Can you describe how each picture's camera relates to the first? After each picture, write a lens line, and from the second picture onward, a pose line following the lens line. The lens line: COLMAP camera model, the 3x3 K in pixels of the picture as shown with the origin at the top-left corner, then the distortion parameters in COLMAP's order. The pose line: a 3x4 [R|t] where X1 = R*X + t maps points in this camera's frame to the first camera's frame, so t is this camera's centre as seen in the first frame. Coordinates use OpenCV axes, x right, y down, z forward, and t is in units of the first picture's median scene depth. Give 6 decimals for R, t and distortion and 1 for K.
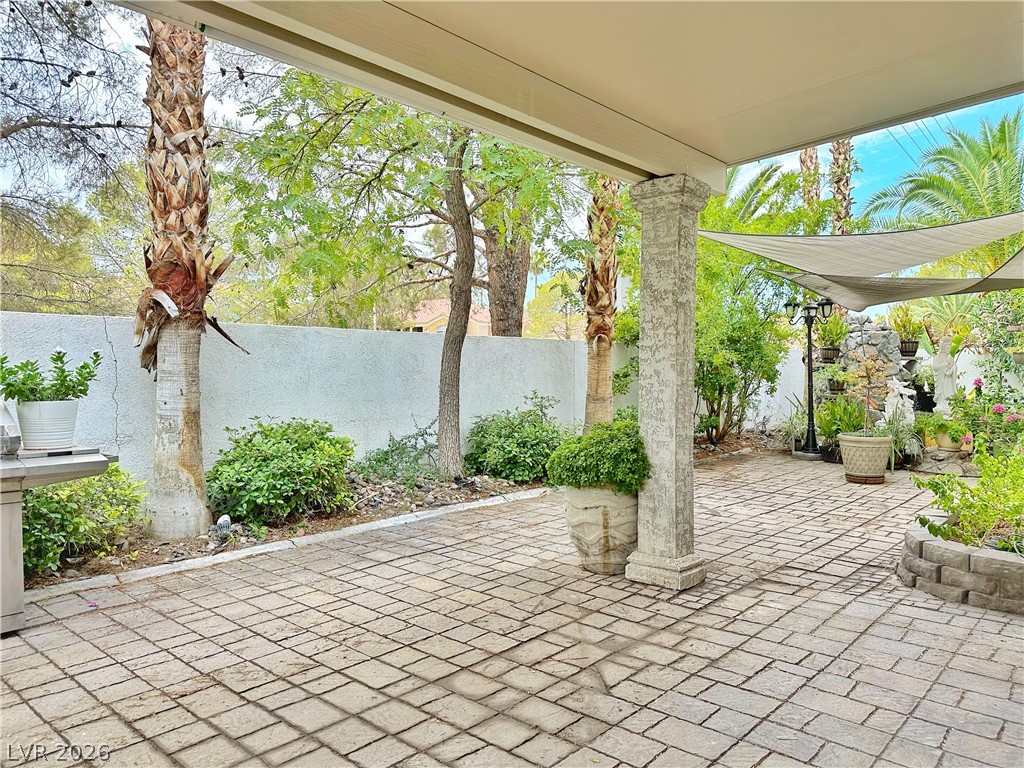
lens RADIAL K [[711.4, 0, 512.0], [0, 711.4, 384.0], [0, 0, 1]] dist [0.085451, -0.139234]
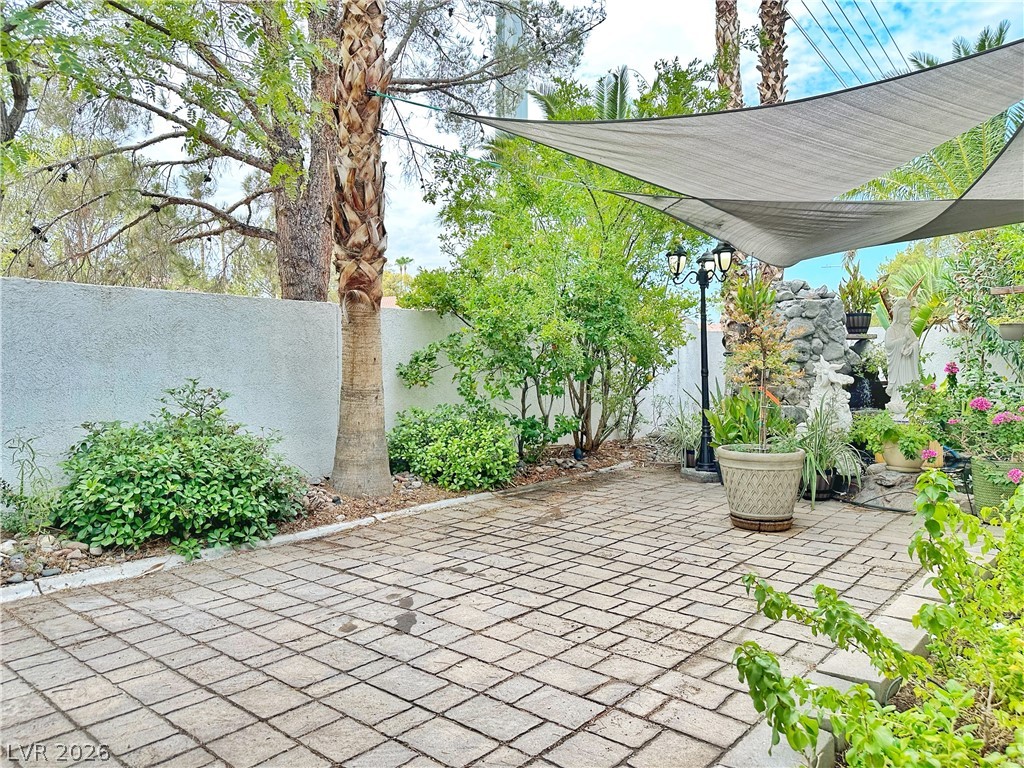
lens RADIAL K [[711.4, 0, 512.0], [0, 711.4, 384.0], [0, 0, 1]] dist [0.085451, -0.139234]
pose [[0.999788, -0.007275, 0.019259, 0.230597], [0.007242, 0.999972, 0.001777, 0.011553], [-0.019271, -0.001637, 0.999813, 0.341477]]
